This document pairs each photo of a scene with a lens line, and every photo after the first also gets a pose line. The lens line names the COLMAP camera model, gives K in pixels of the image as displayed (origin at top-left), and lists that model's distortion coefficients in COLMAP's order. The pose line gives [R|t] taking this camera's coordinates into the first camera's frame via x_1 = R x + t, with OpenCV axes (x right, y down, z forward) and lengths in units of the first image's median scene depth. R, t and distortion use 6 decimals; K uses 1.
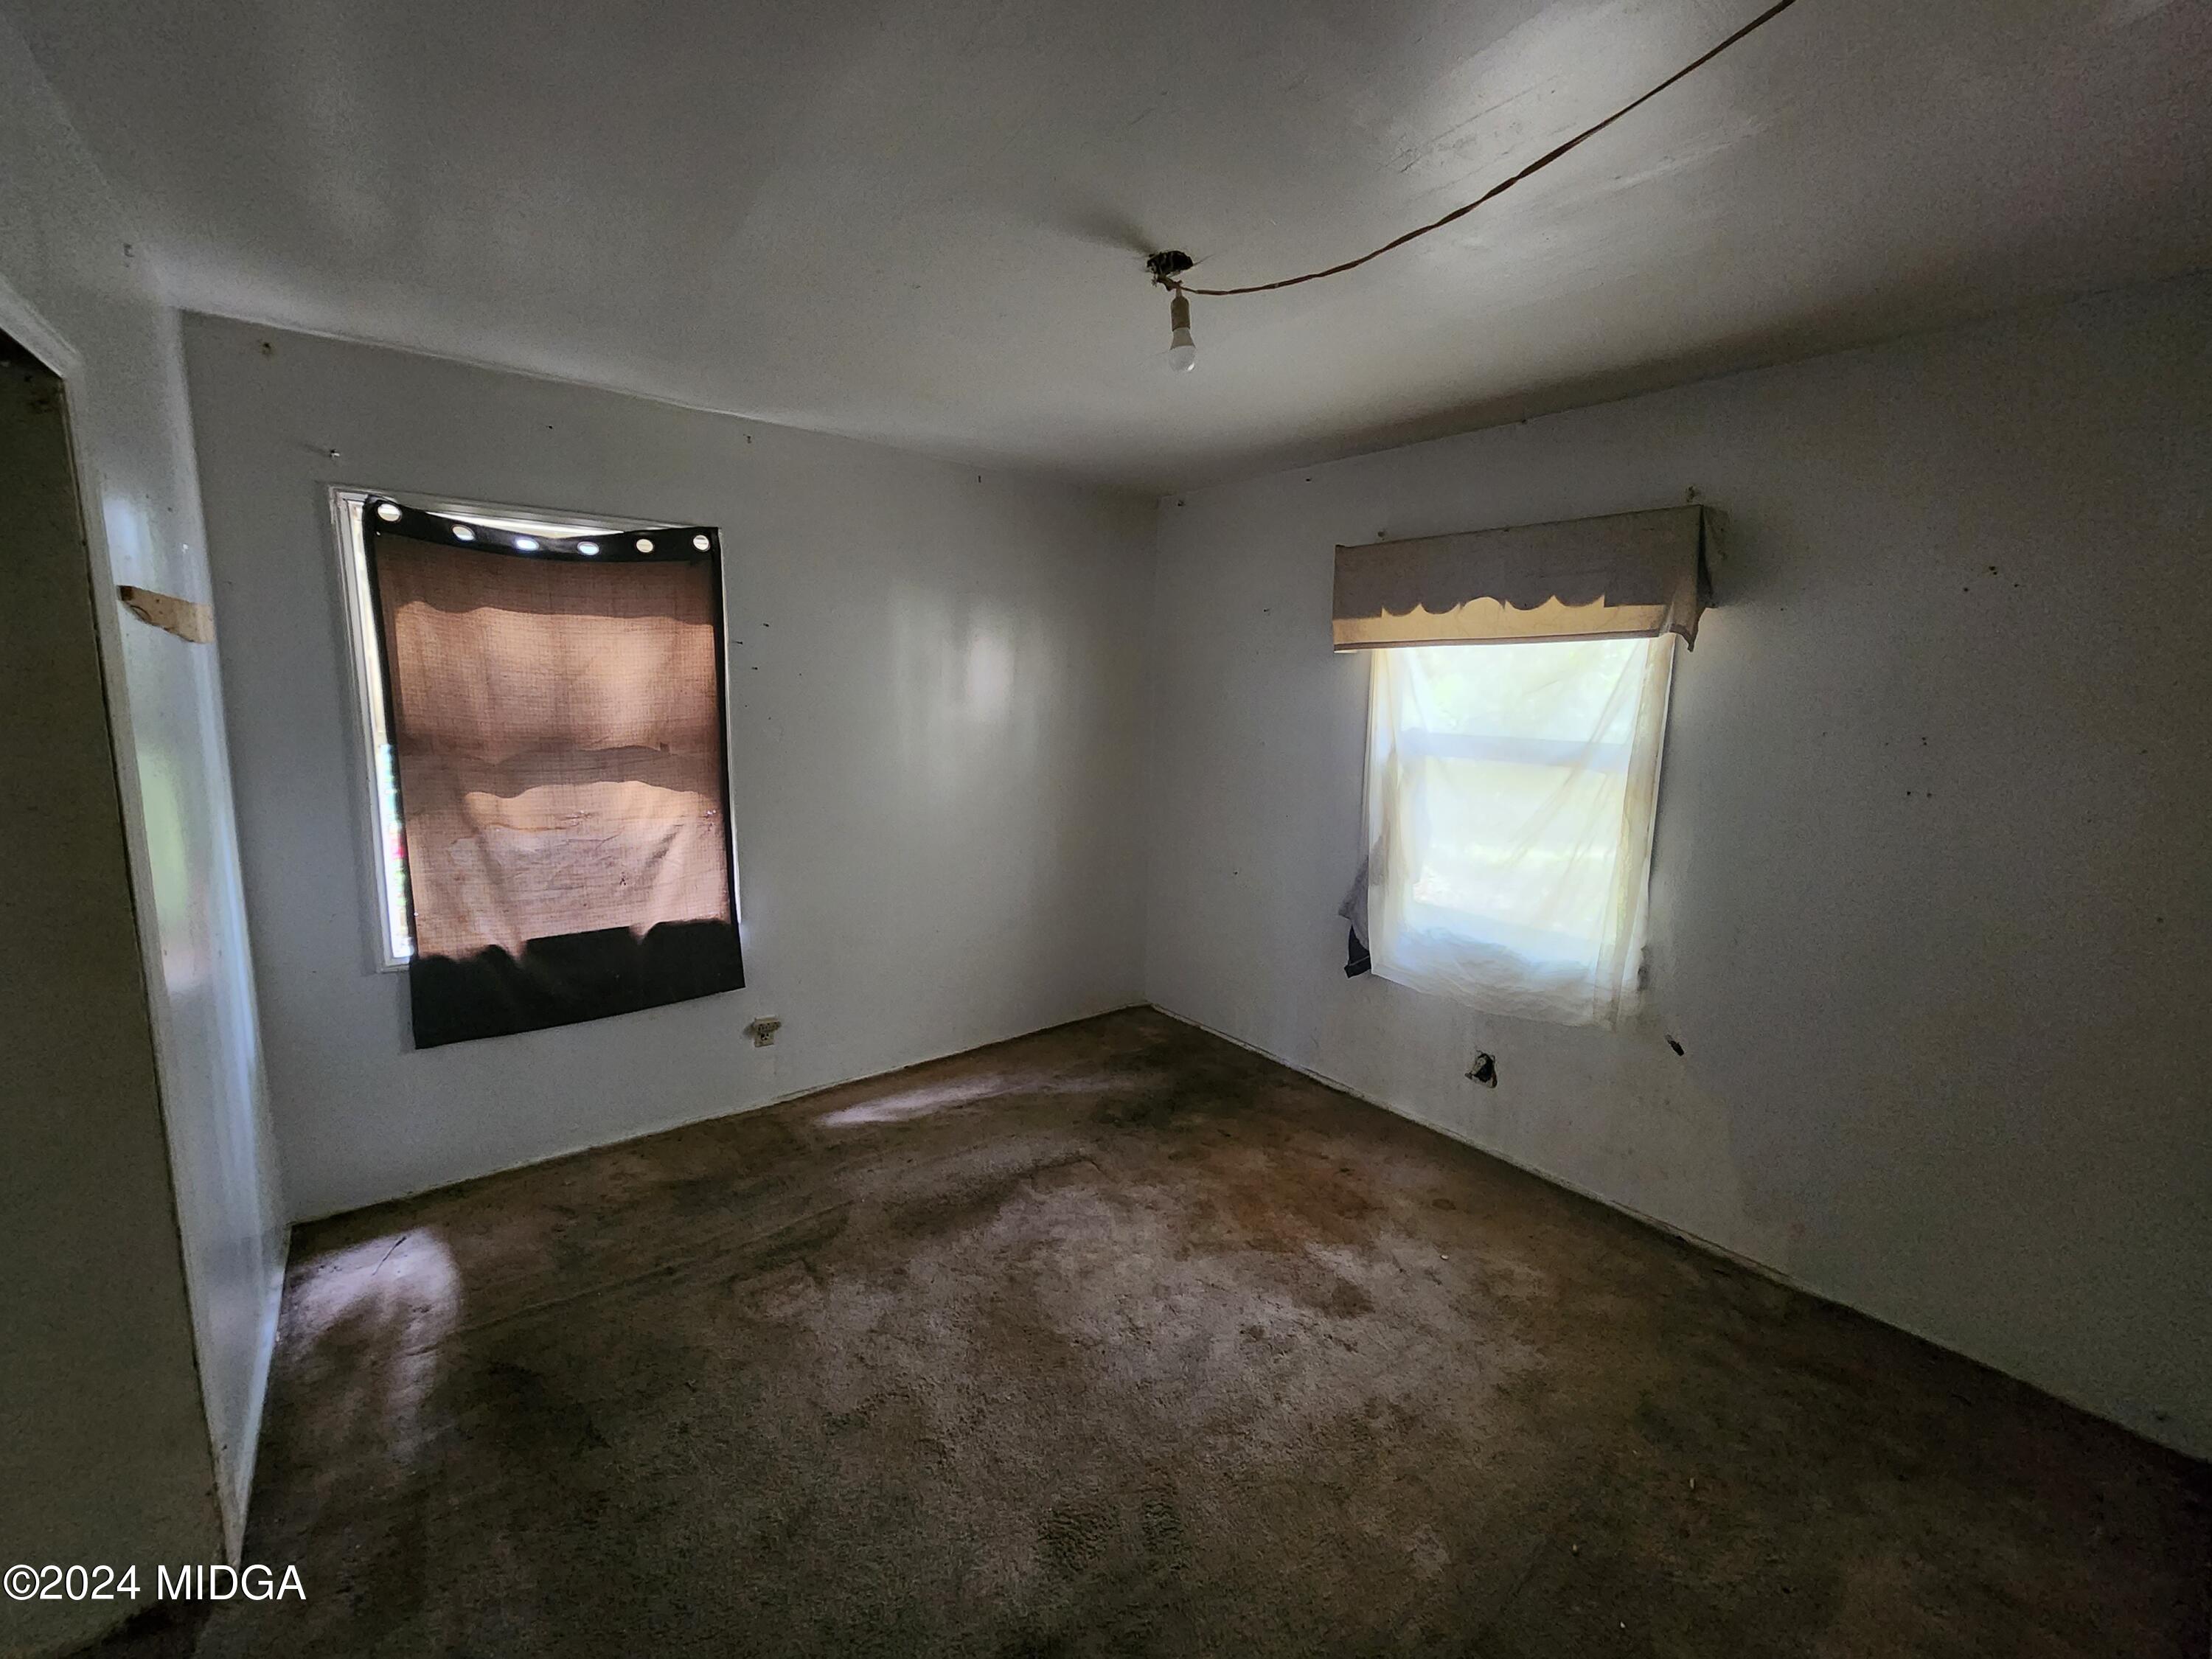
lens RADIAL K [[909.1, 0, 1103.5], [0, 909.1, 818.4], [0, 0, 1]] dist [0.000516, -0.000086]
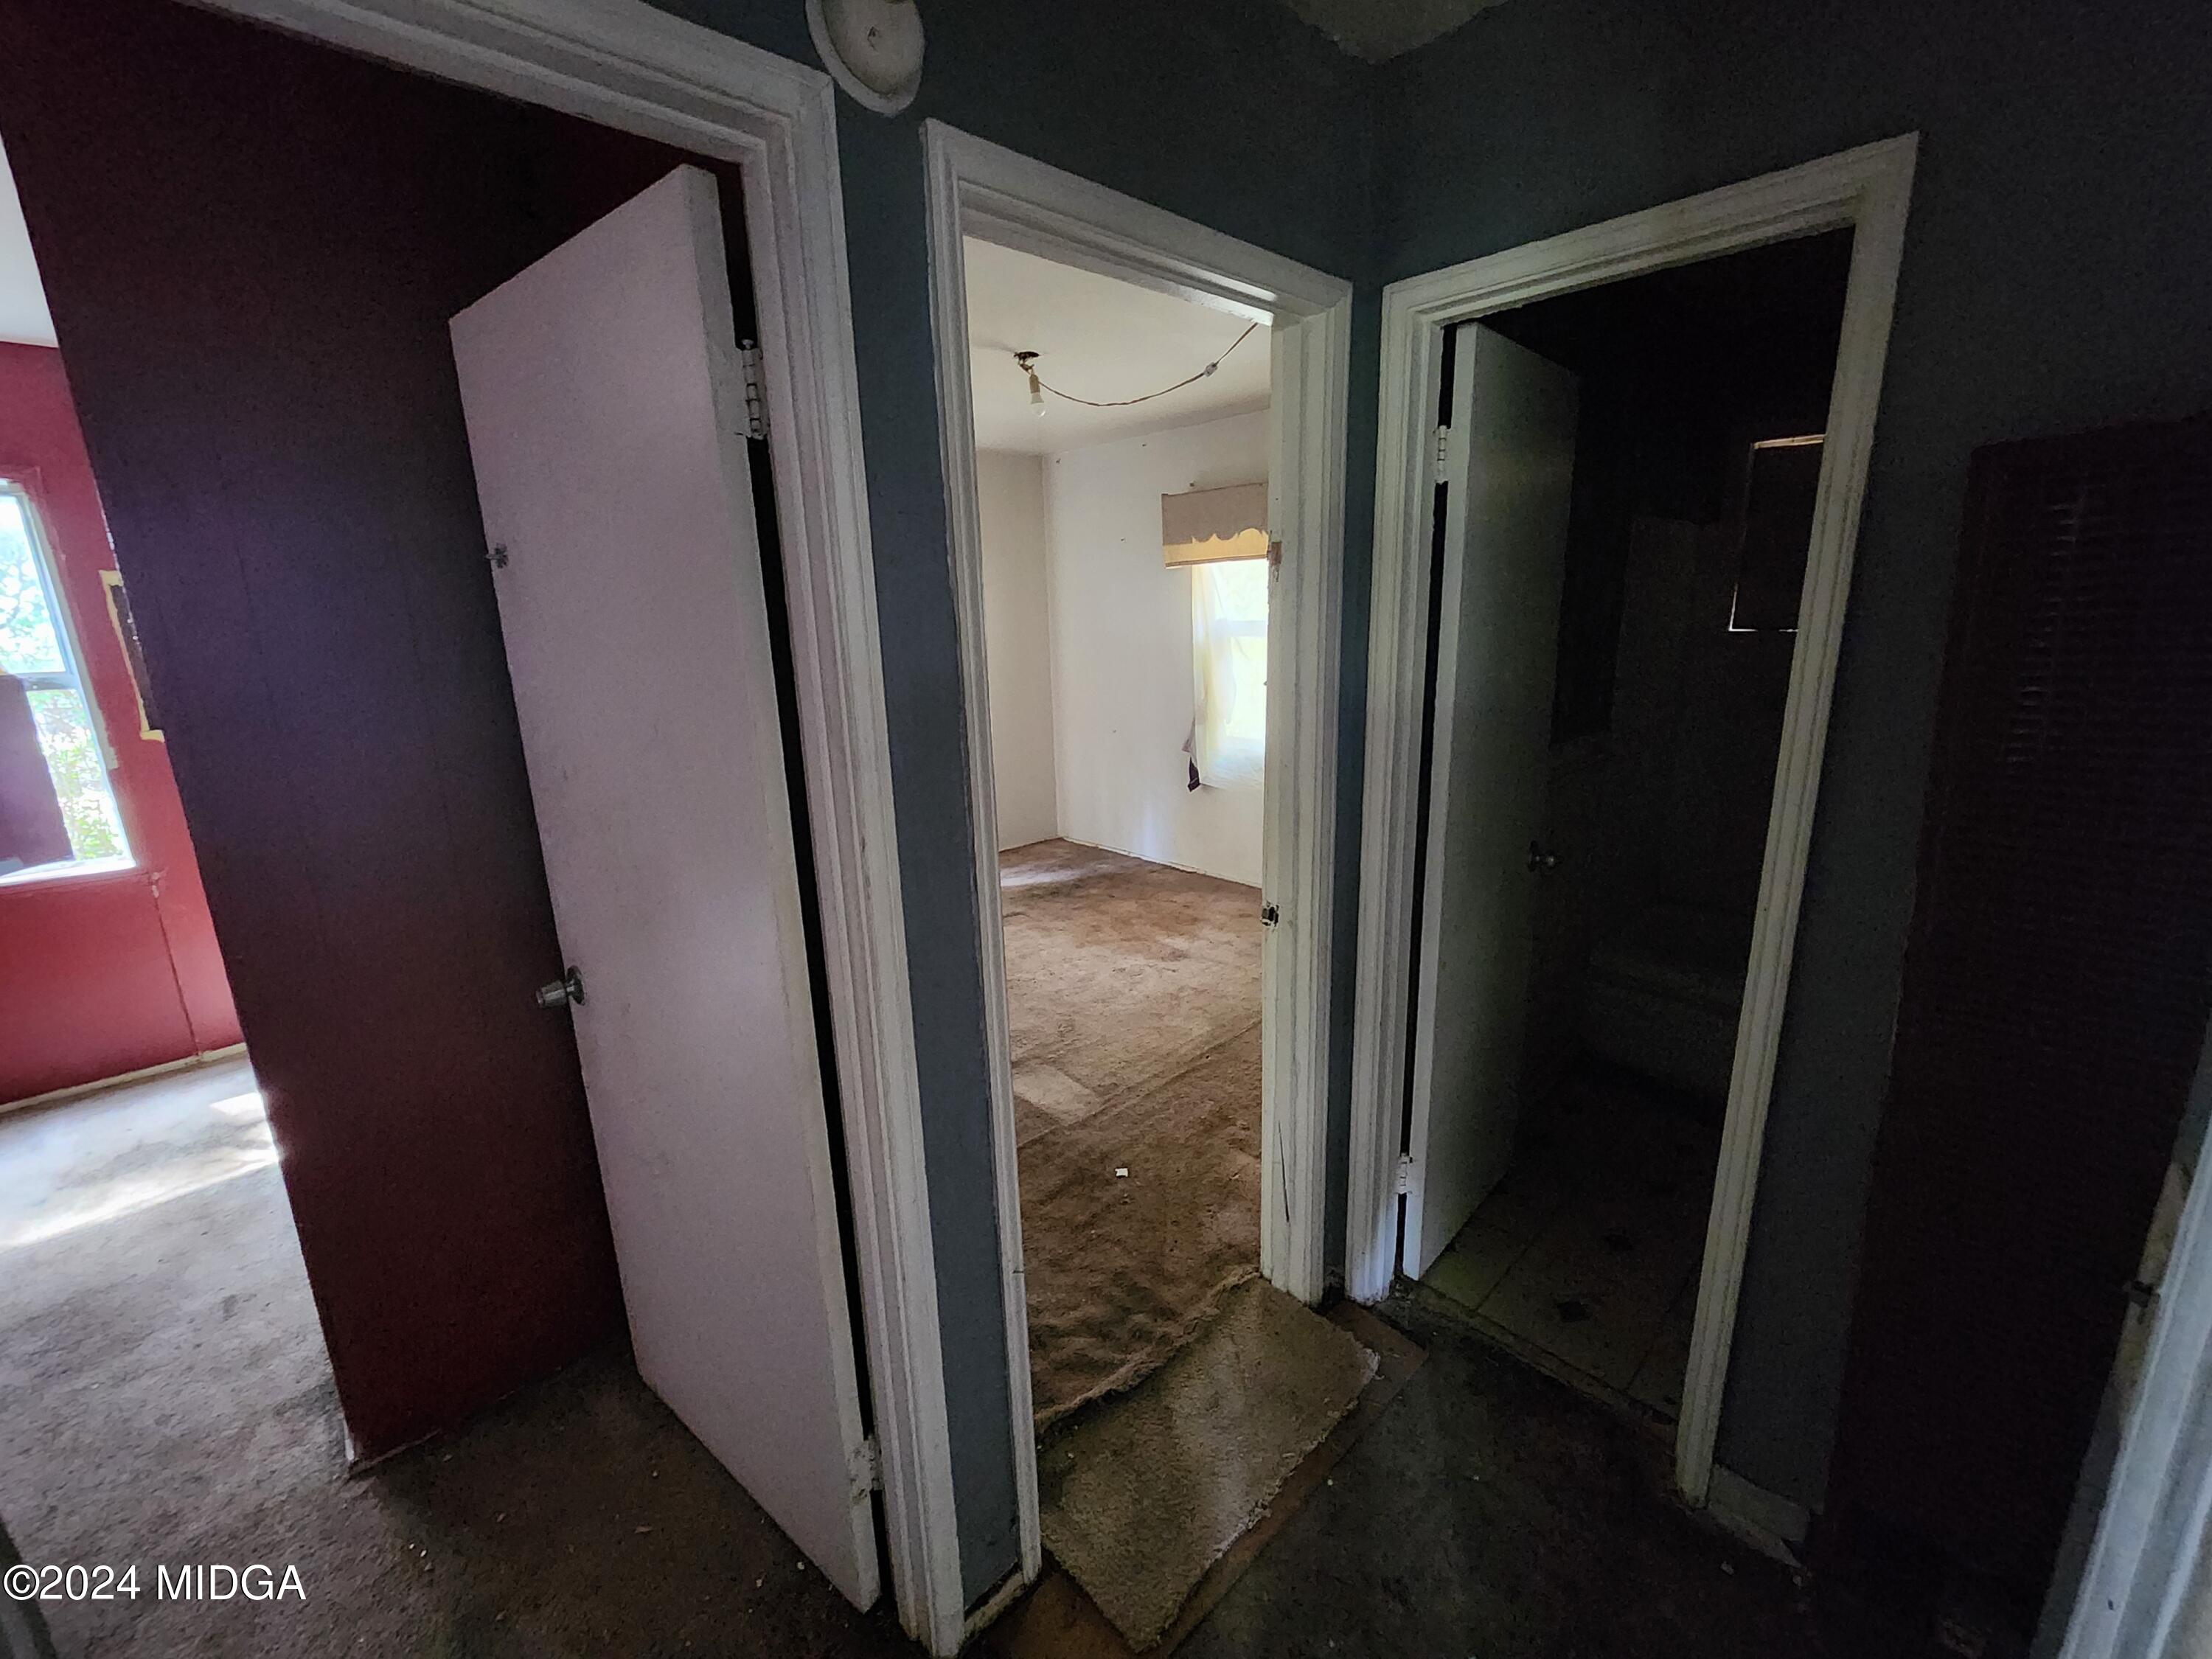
lens RADIAL K [[893.8, 0, 1107.0], [0, 893.8, 818.6], [0, 0, 1]] dist [-0.001418, -0.000667]
pose [[0.994225, -0.067372, 0.083537, 0.013388], [0.059851, 0.994189, 0.089476, 0.103697], [-0.089080, -0.083959, 0.992480, -0.564350]]
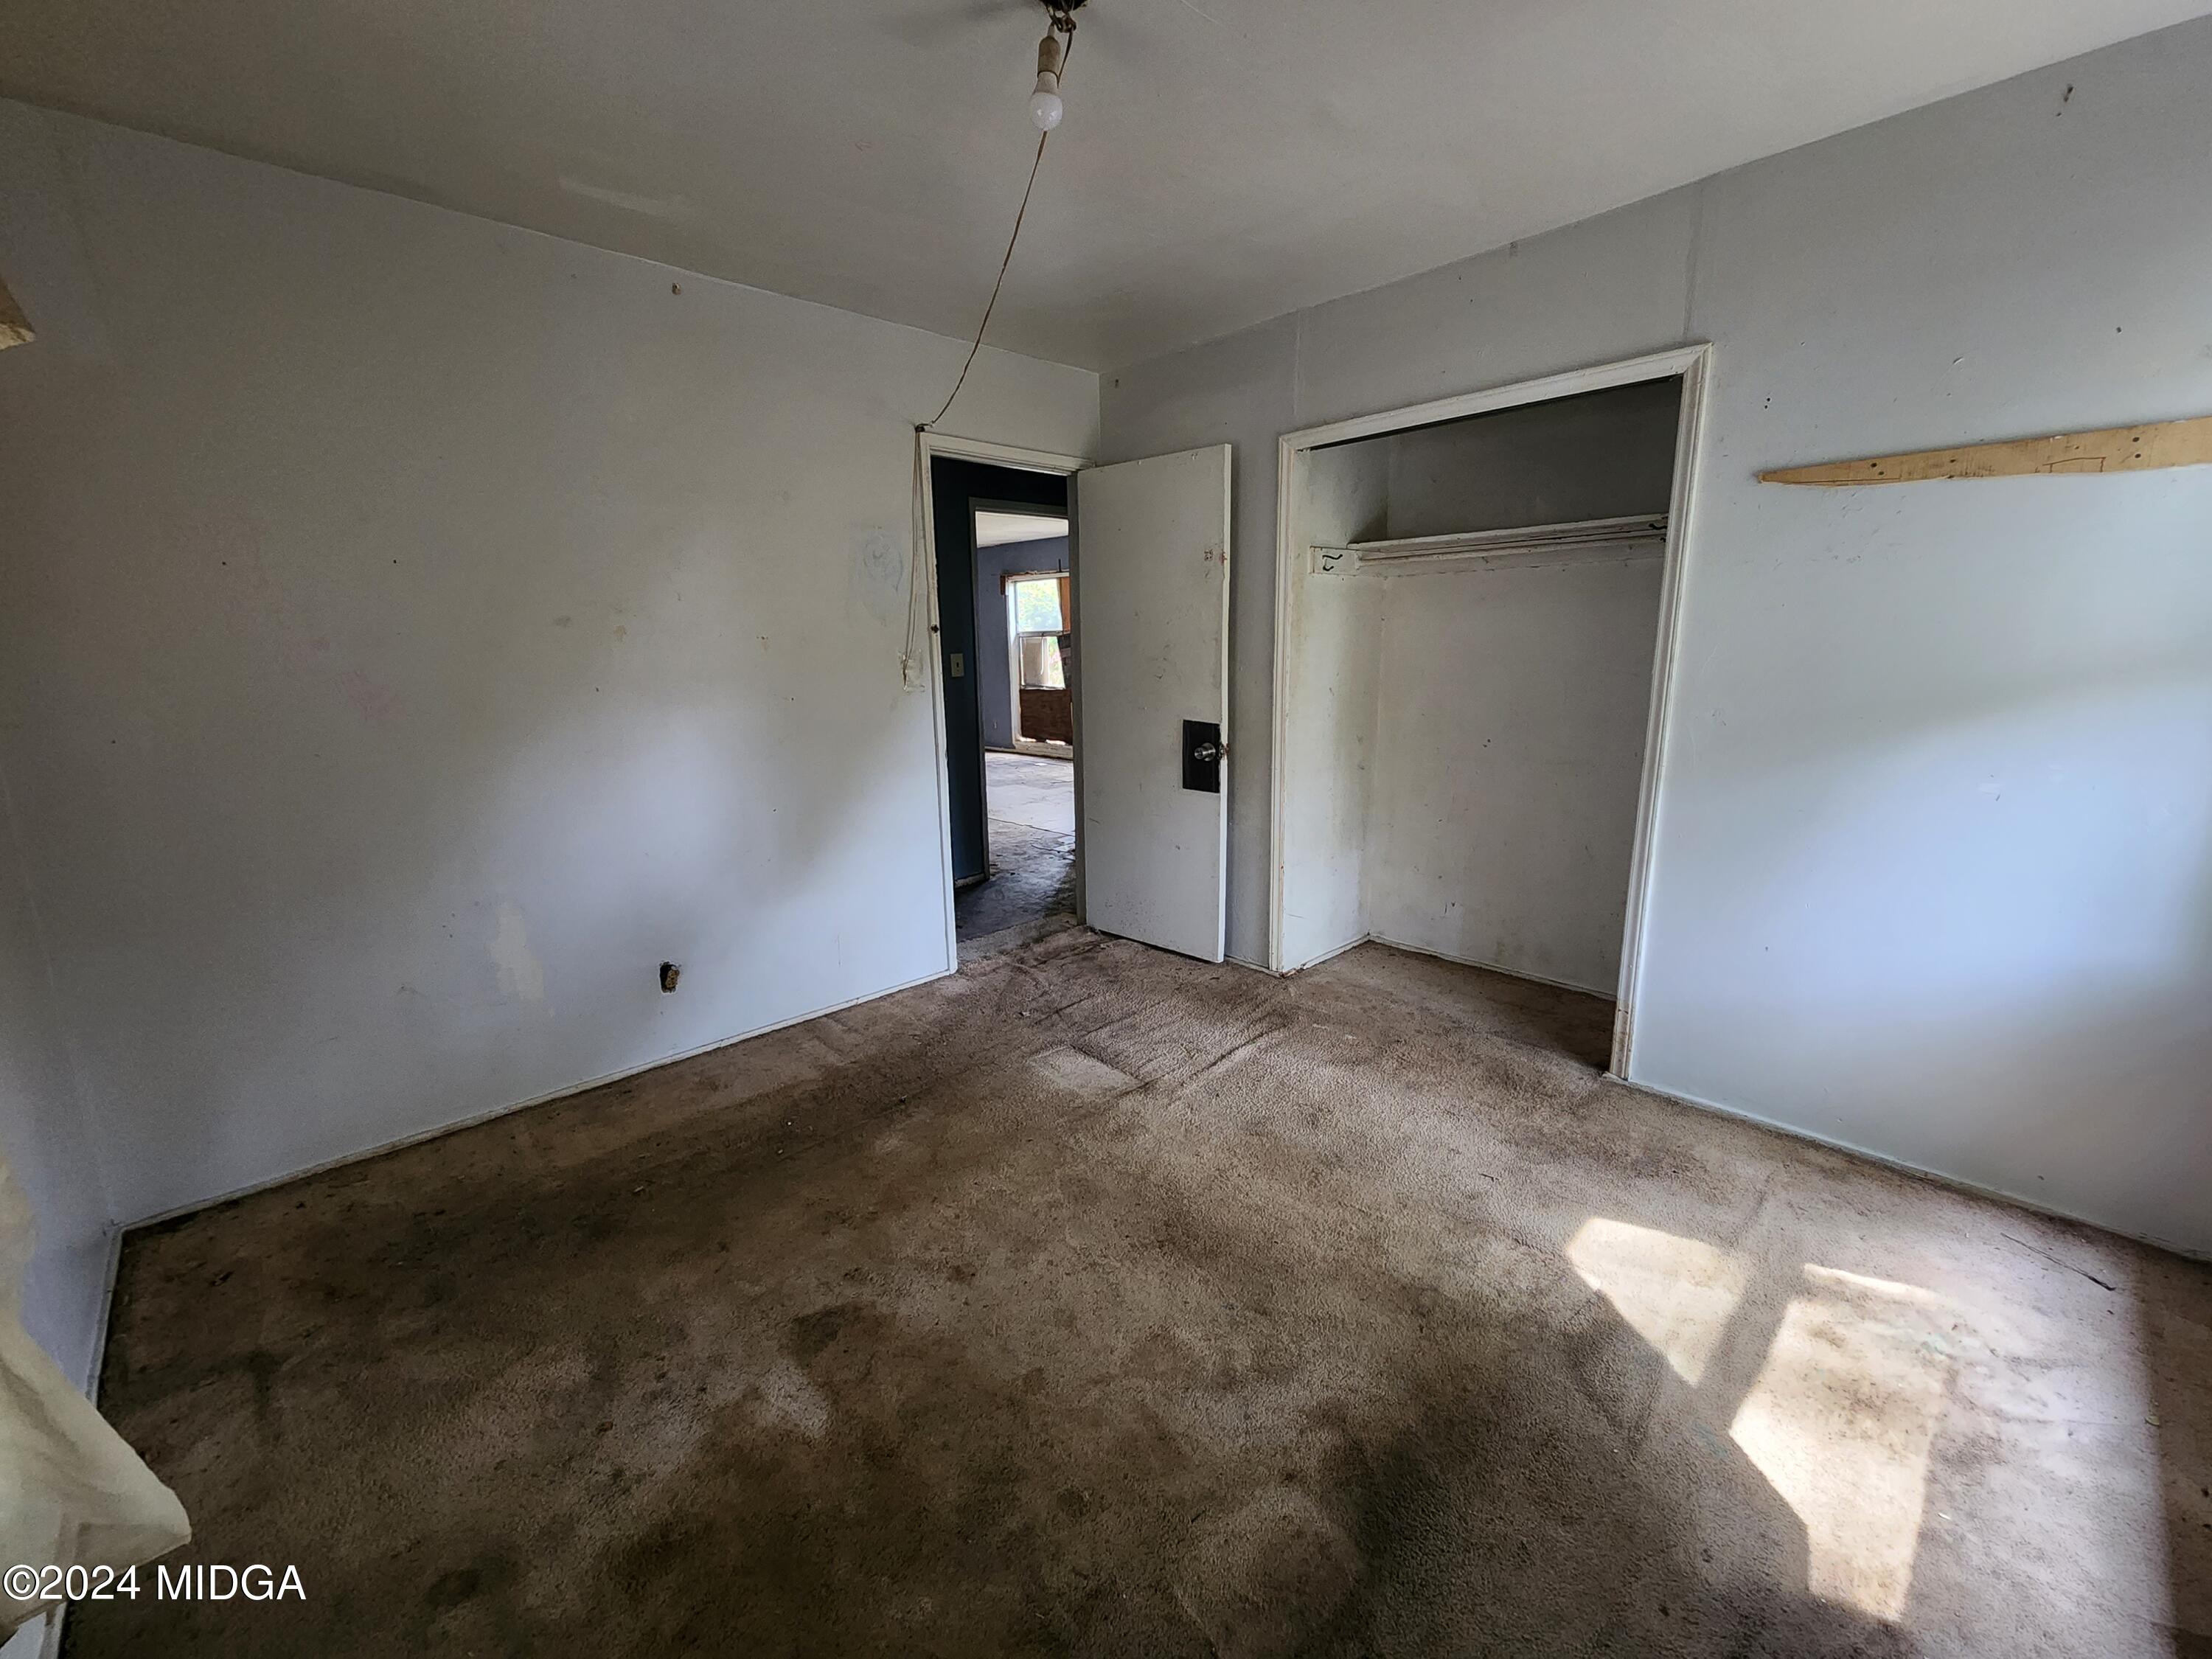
lens RADIAL K [[909.1, 0, 1103.5], [0, 909.1, 818.4], [0, 0, 1]] dist [0.000516, -0.000086]
pose [[-0.994505, 0.016574, -0.103367, 0.093713], [-0.018513, 0.943983, 0.329476, -0.109977], [0.103037, 0.329579, -0.938489, 1.418387]]
